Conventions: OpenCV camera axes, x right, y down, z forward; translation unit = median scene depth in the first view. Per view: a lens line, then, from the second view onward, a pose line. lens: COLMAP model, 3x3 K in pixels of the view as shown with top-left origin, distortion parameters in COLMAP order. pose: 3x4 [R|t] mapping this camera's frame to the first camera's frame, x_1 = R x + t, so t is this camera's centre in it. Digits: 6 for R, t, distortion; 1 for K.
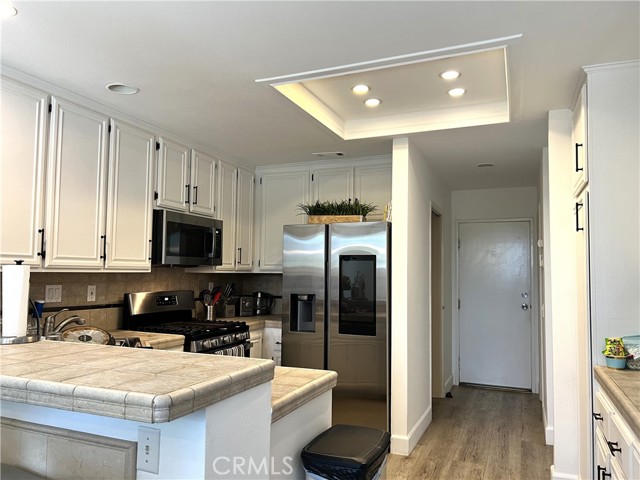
lens RADIAL K [[470.8, 0, 307.9], [0, 470.8, 248.7], [0, 0, 1]] dist [0.014423, -0.019689]
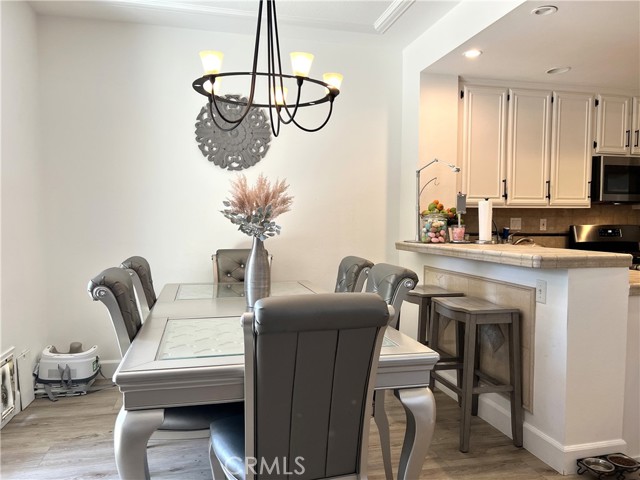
lens RADIAL K [[470.8, 0, 320.7], [0, 470.8, 241.5], [0, 0, 1]] dist [0.014423, -0.019689]
pose [[0.592513, 0.027591, -0.805088, 0.256467], [0.047184, 0.996509, 0.068876, 0.019778], [0.804178, -0.078797, 0.589142, -0.317737]]
